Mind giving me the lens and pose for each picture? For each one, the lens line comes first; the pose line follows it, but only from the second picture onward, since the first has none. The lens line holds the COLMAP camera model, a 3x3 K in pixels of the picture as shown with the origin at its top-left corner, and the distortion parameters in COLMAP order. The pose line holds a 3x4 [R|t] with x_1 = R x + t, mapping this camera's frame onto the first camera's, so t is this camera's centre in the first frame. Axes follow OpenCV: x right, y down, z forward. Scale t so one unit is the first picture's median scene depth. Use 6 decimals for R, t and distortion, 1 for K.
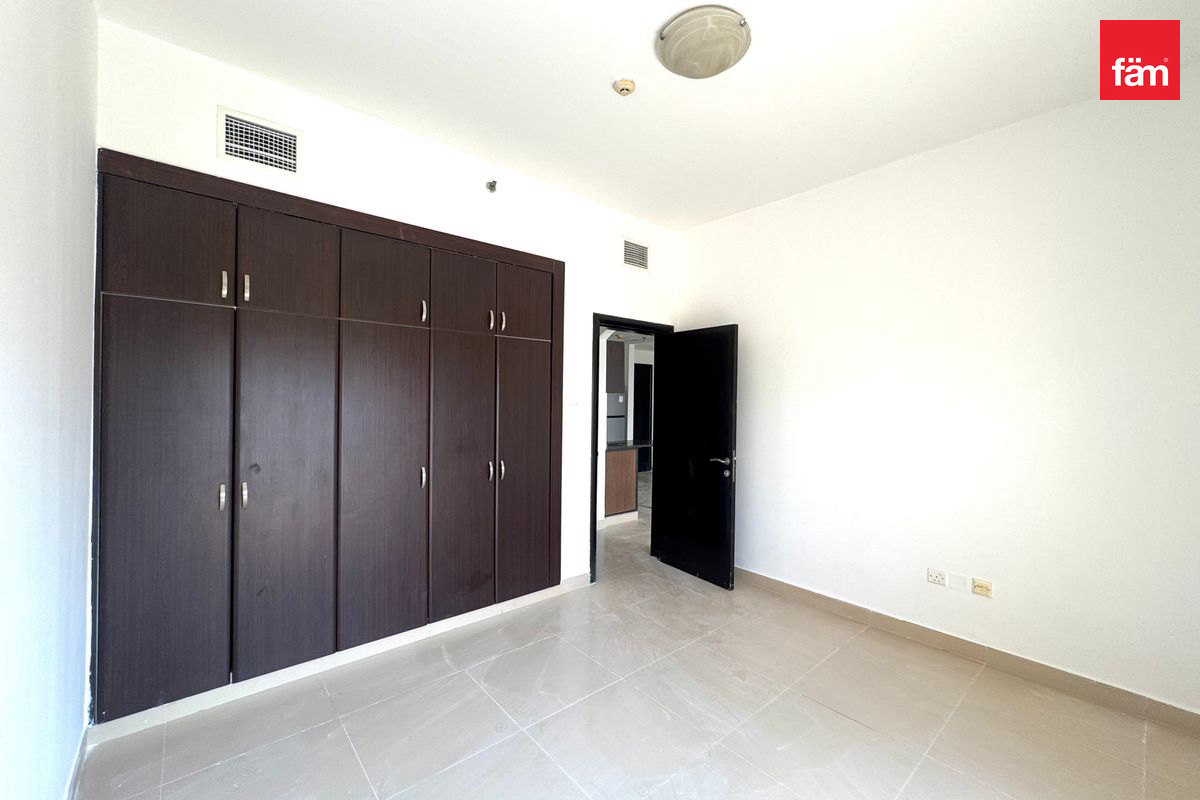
lens RADIAL K [[480.9, 0, 600.0], [0, 480.9, 400.0], [0, 0, 1]] dist [-0.000742, 0.000462]
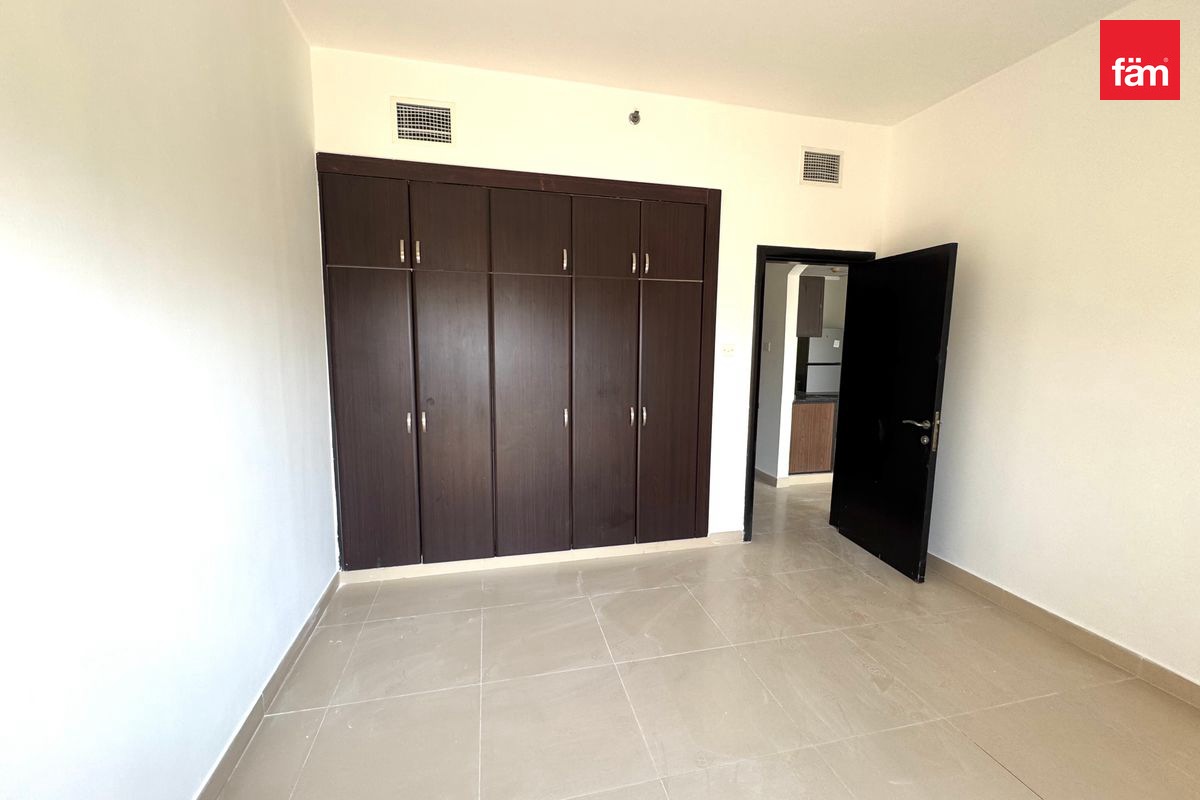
lens RADIAL K [[480.9, 0, 600.0], [0, 480.9, 400.0], [0, 0, 1]] dist [-0.000742, 0.000462]
pose [[0.886585, 0.052675, -0.459557, 0.172886], [0.000353, 0.993418, 0.114547, -0.002349], [0.462565, -0.101718, 0.880731, 0.081226]]
